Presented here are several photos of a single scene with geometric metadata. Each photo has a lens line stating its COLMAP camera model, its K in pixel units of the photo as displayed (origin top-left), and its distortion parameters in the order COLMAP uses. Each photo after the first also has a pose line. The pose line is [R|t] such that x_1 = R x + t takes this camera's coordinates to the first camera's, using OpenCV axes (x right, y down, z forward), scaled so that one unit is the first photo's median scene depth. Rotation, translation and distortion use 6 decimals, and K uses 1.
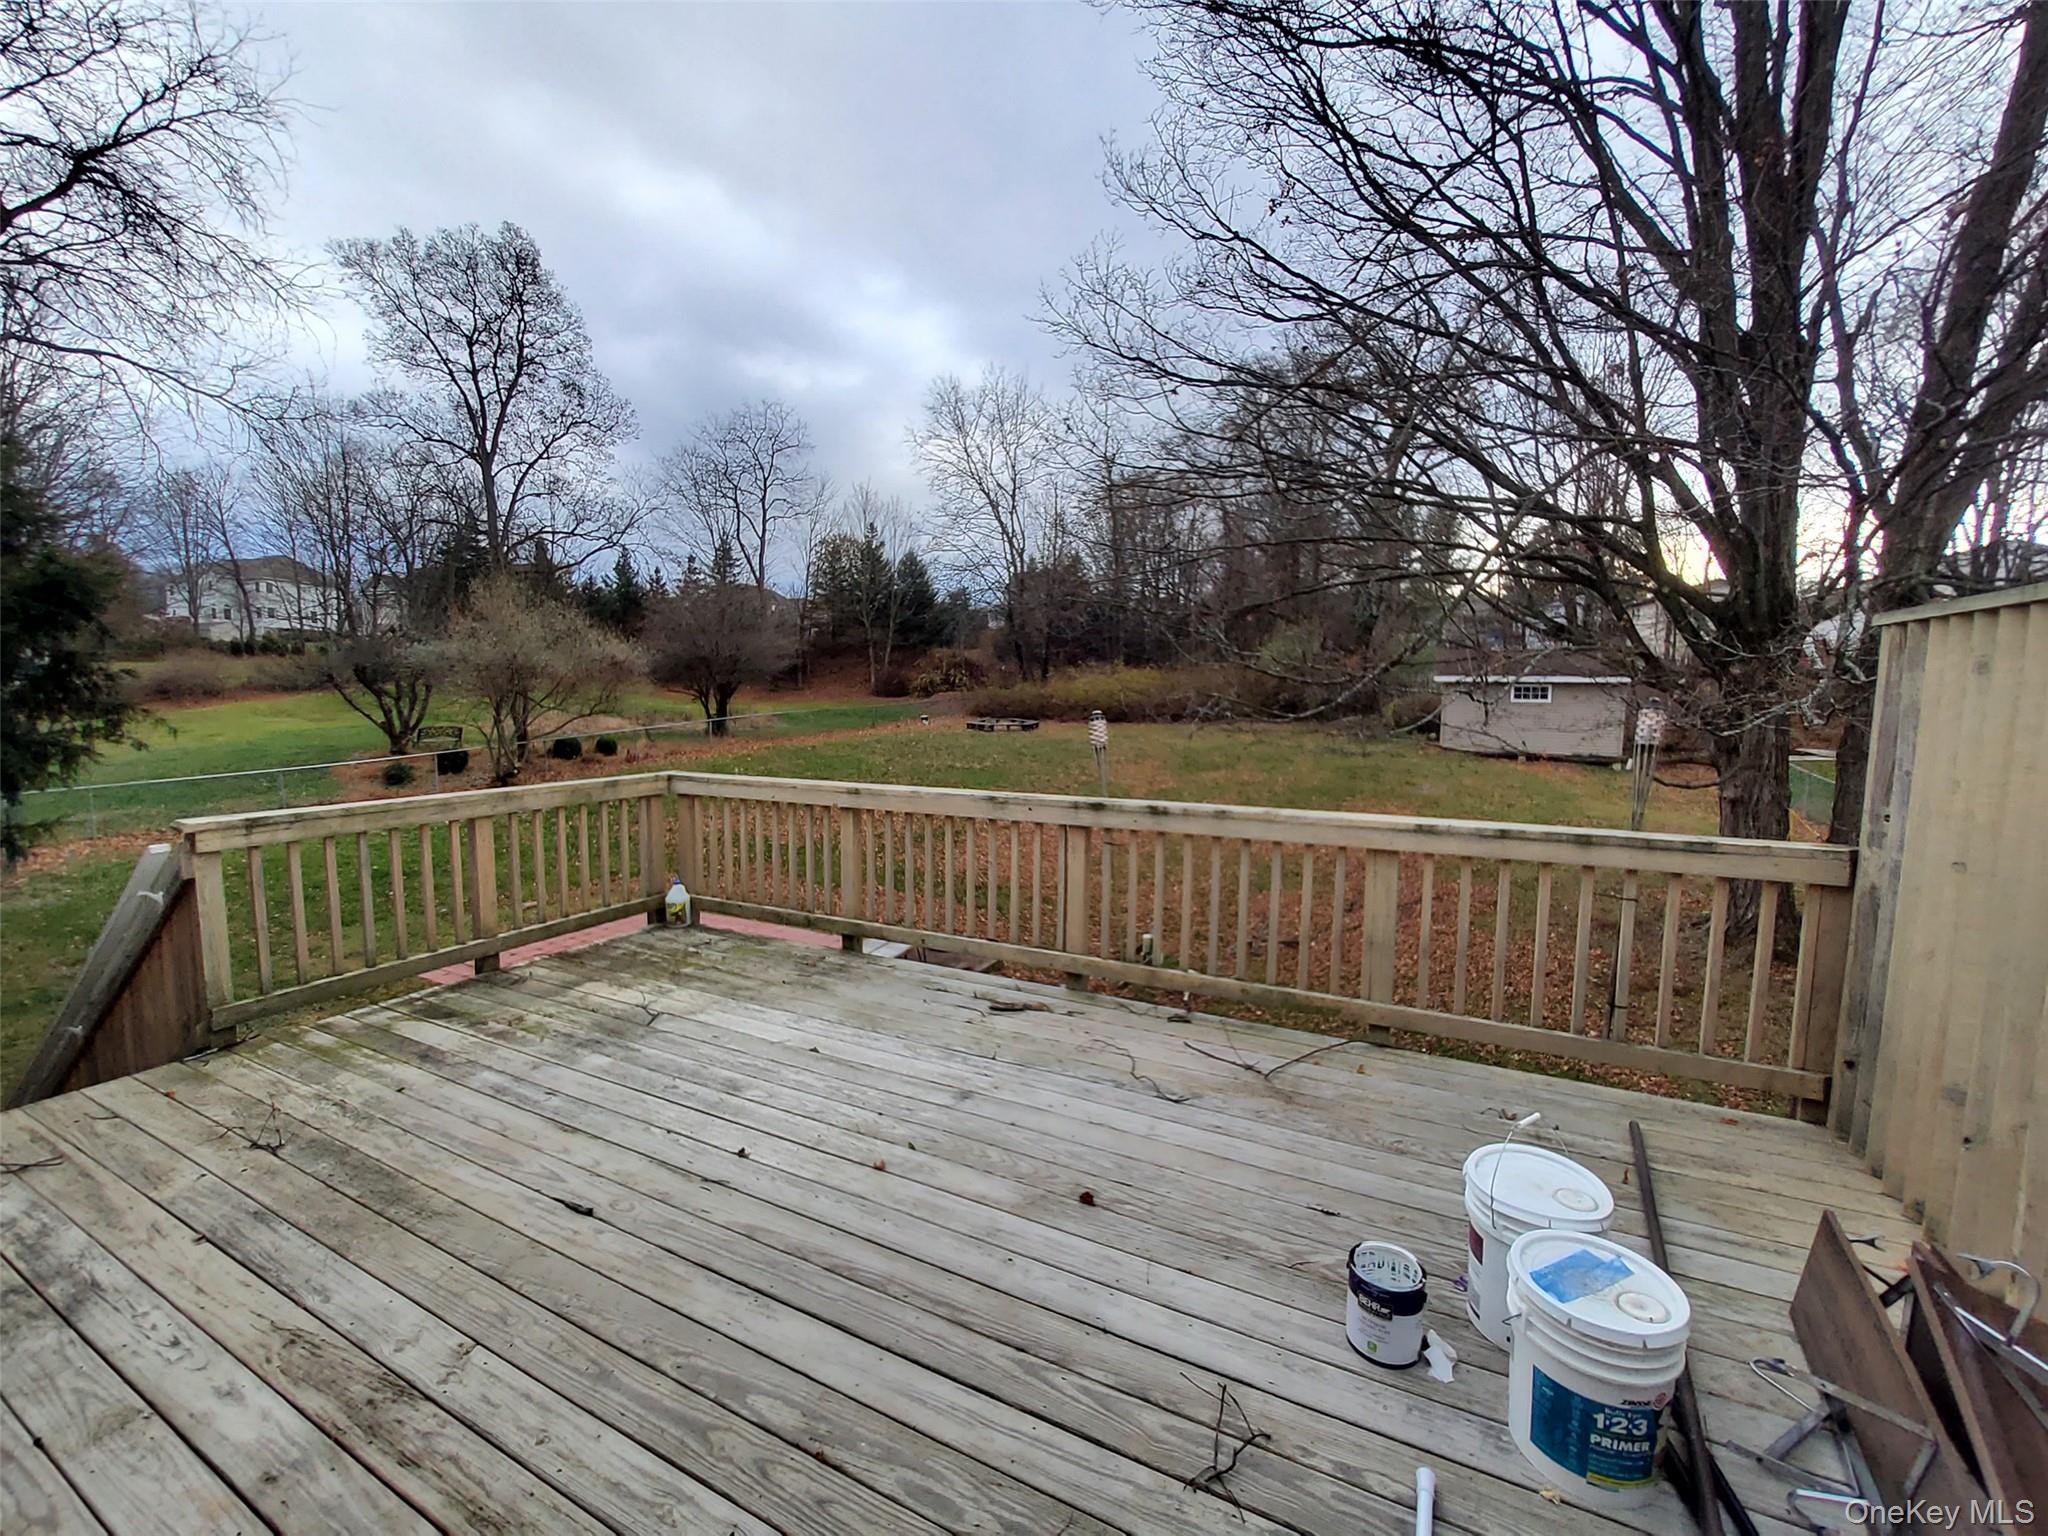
lens RADIAL K [[815.1, 0, 1029.1], [0, 815.1, 767.1], [0, 0, 1]] dist [-0.005648, -0.000951]
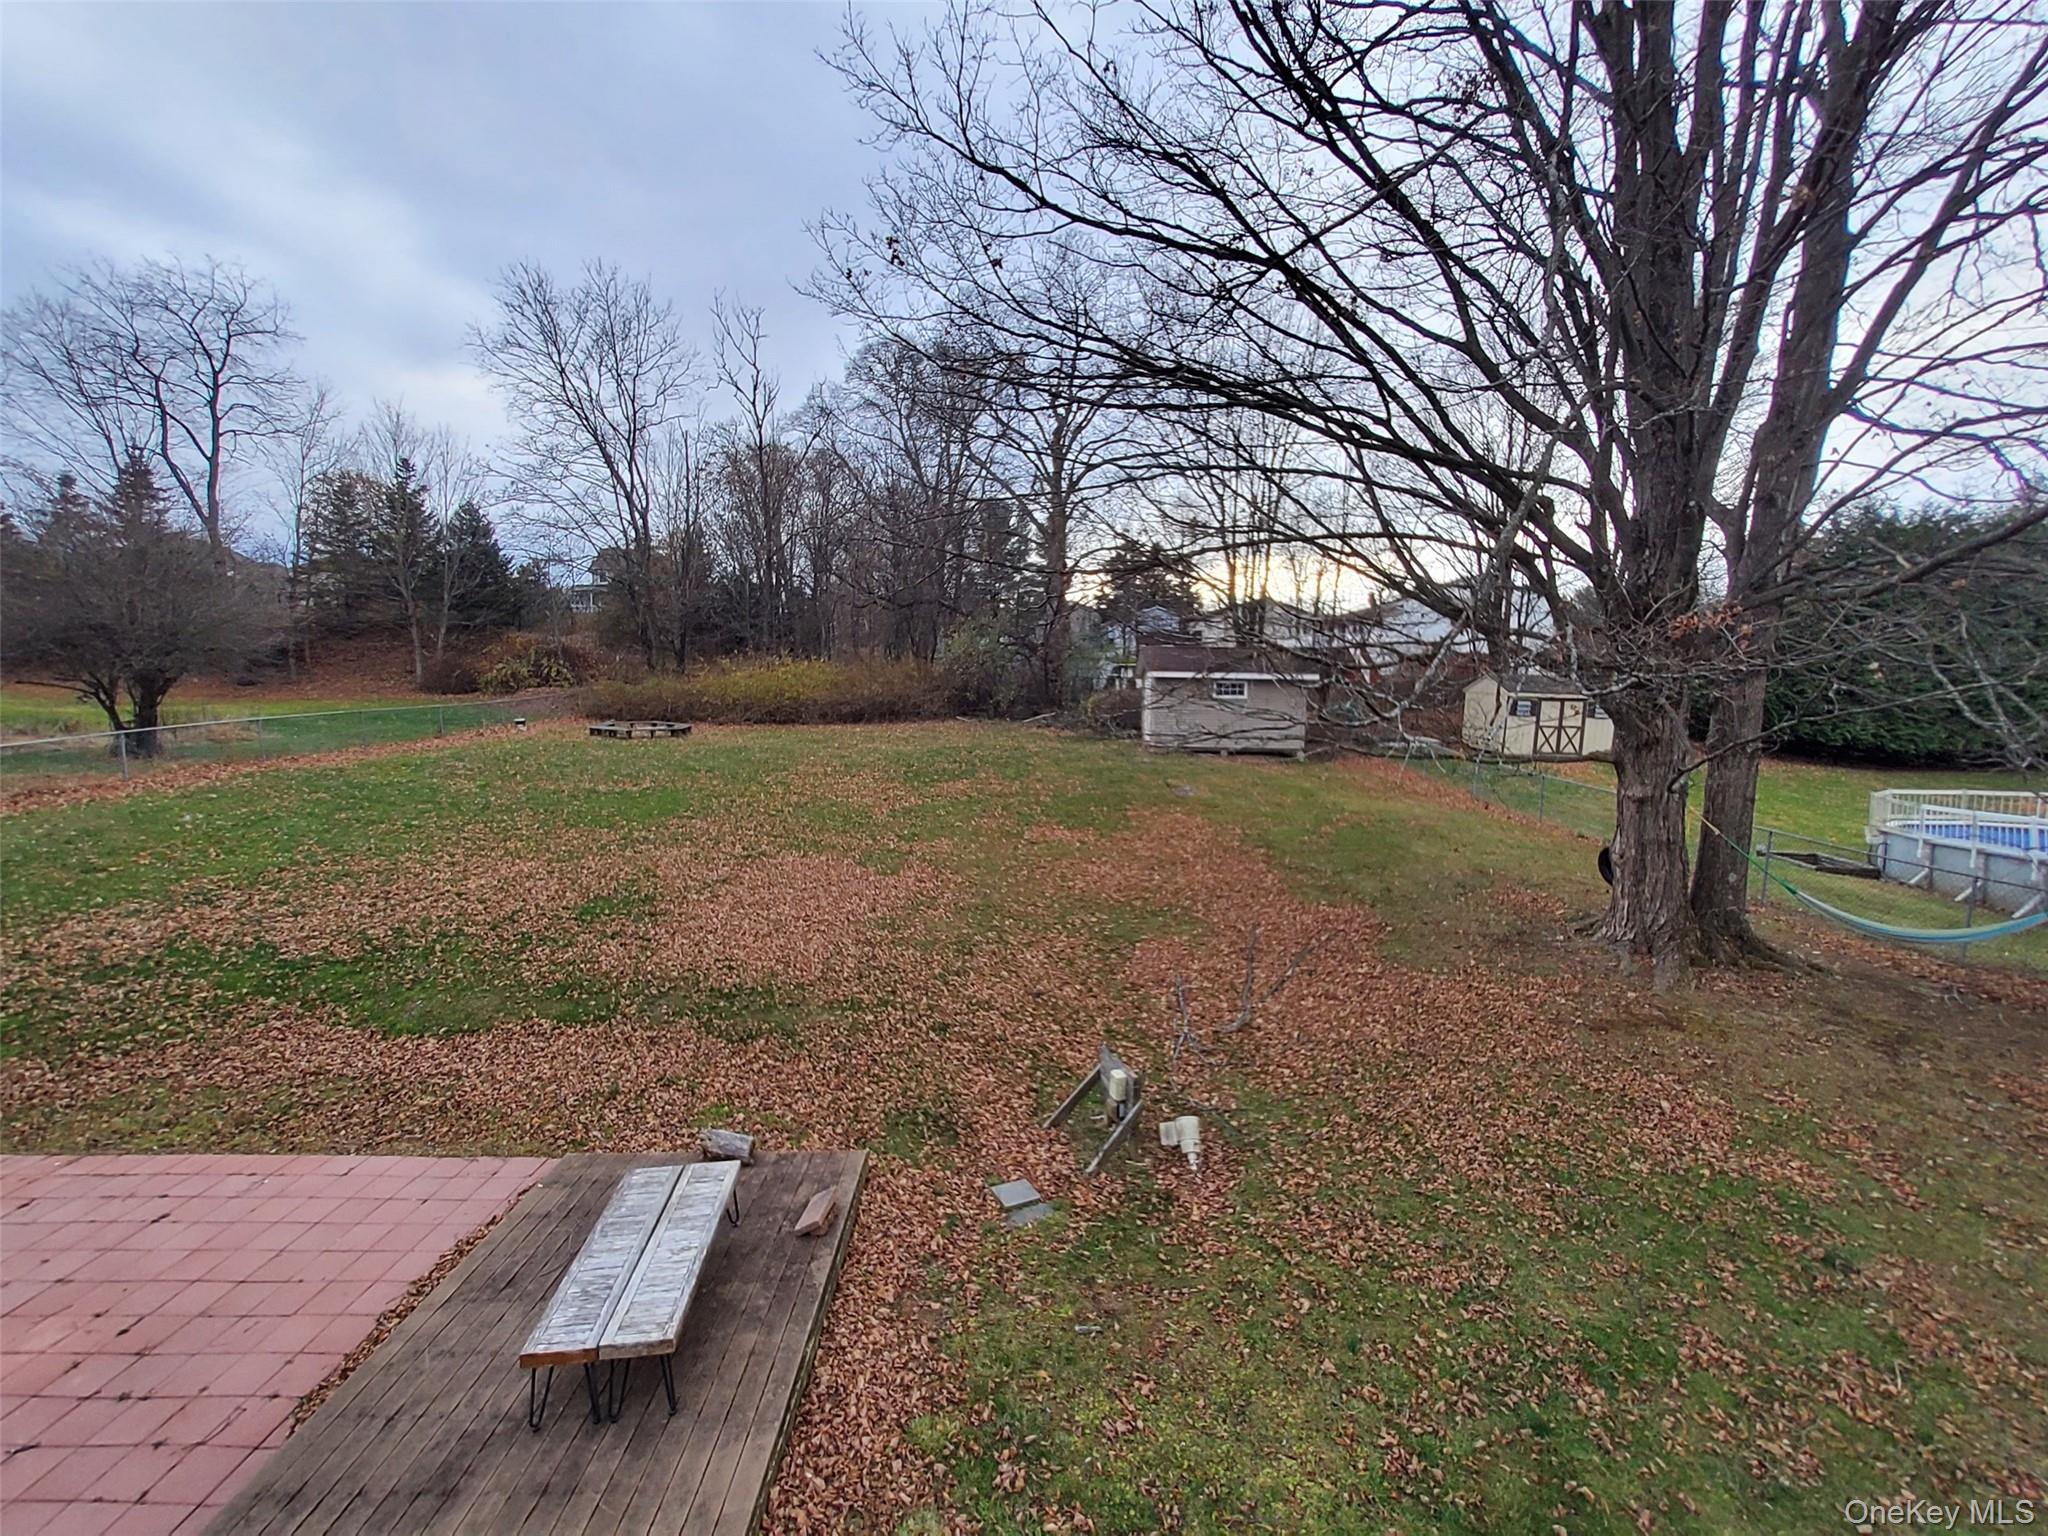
lens RADIAL K [[815.1, 0, 1013.6], [0, 815.1, 766.2], [0, 0, 1]] dist [-0.005648, -0.000951]
pose [[0.894138, -0.039263, 0.446066, -0.043241], [0.038920, 0.999193, 0.009936, -0.007811], [-0.446096, 0.008477, 0.894945, 0.106695]]
